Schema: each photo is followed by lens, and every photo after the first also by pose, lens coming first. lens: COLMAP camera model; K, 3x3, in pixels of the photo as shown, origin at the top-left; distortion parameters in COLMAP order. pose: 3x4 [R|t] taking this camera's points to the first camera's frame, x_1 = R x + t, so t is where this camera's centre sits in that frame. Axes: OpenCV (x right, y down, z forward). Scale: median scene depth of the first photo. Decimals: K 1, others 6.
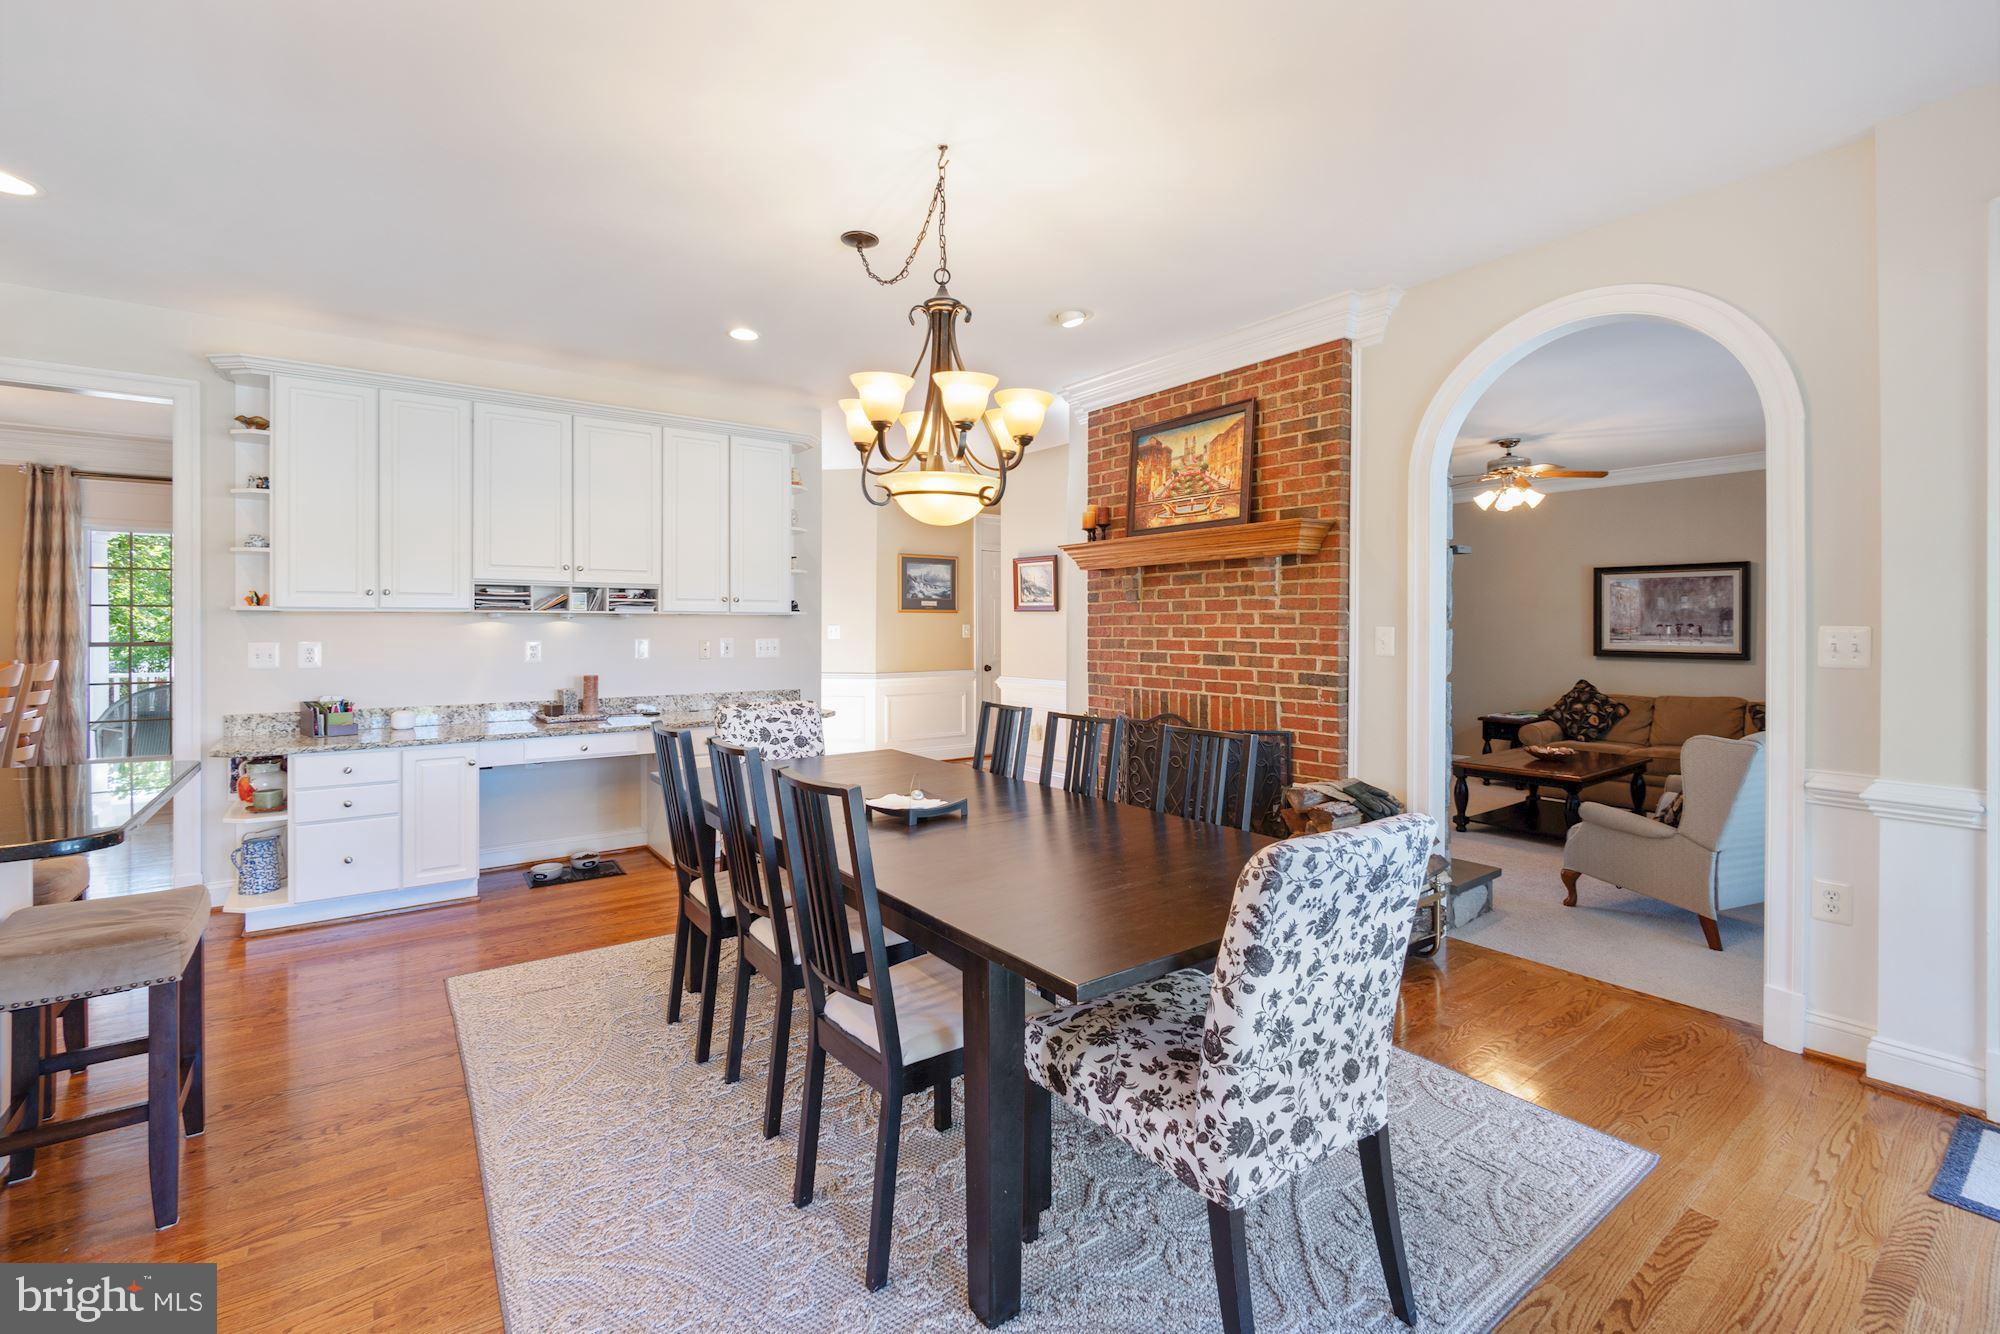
lens RADIAL K [[864.5, 0, 997.3], [0, 864.5, 631.4], [0, 0, 1]] dist [-0.000080, 0.000024]
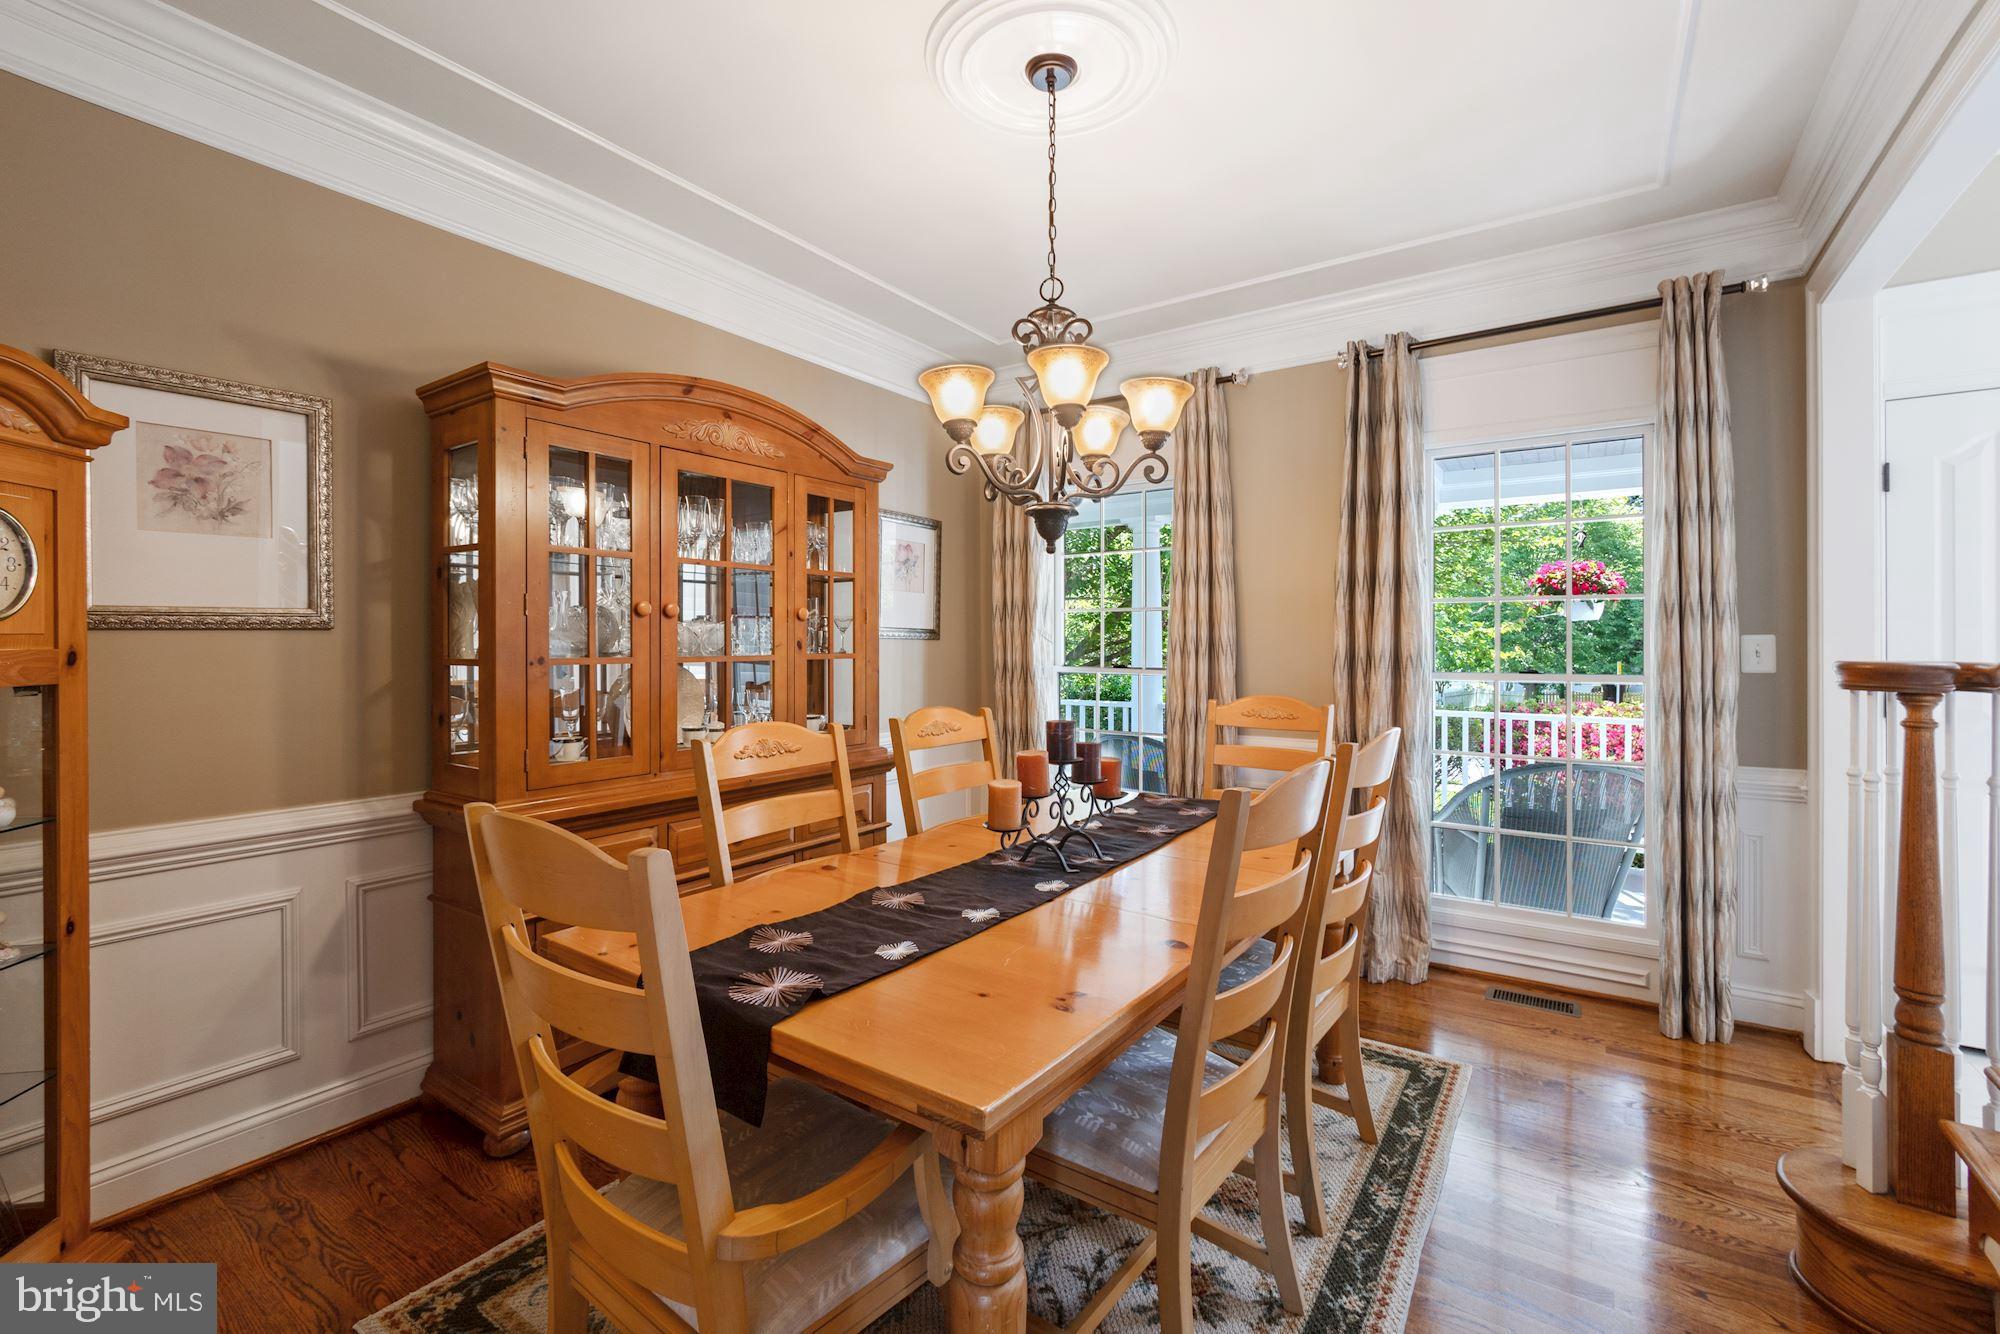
lens RADIAL K [[864.5, 0, 997.3], [0, 864.5, 631.4], [0, 0, 1]] dist [-0.000080, 0.000024]
pose [[0.321426, -0.005220, -0.946920, -0.794714], [-0.000790, 0.999983, -0.005781, -0.009300], [0.946934, 0.002606, 0.321416, 0.721941]]
